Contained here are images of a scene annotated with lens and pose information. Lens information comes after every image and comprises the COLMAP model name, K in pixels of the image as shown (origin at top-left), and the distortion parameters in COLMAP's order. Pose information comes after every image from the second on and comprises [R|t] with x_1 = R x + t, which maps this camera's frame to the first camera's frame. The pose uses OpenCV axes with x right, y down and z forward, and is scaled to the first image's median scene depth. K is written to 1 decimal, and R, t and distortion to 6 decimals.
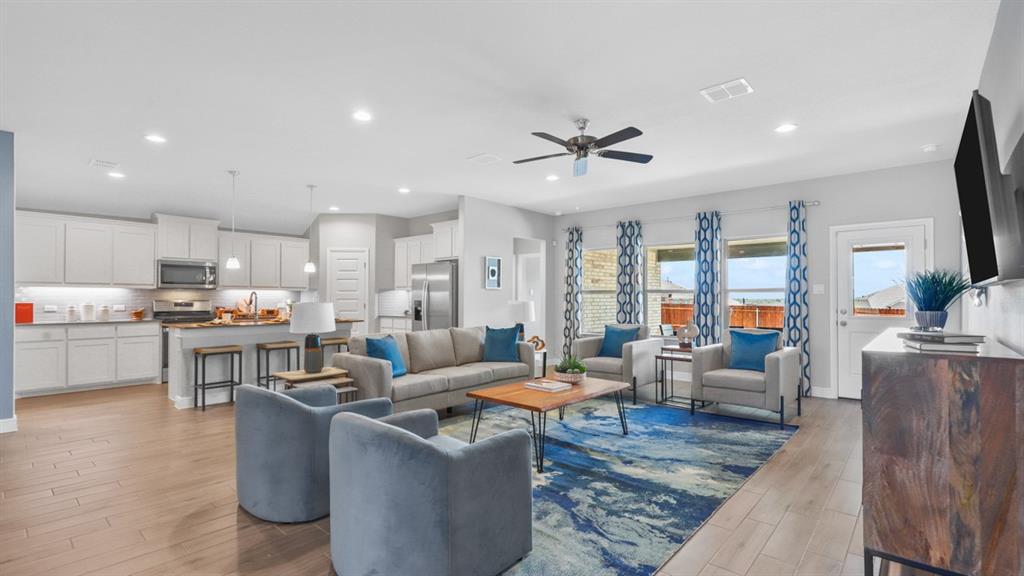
lens RADIAL K [[464.1, 0, 509.7], [0, 464.1, 294.5], [0, 0, 1]] dist [-0.003403, -0.001808]
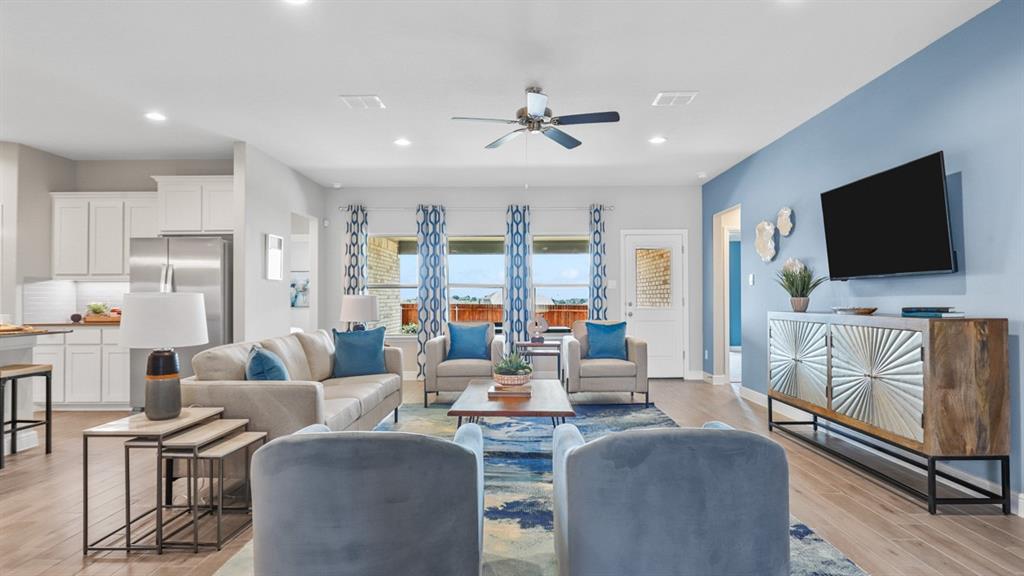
lens RADIAL K [[537.6, 0, 510.1], [0, 537.6, 294.6], [0, 0, 1]] dist [-0.001594, -0.000750]
pose [[0.757570, 0.000452, 0.652754, -0.333599], [-0.000503, 1.000000, -0.000109, 0.011663], [-0.652754, -0.000246, 0.757570, 0.149924]]
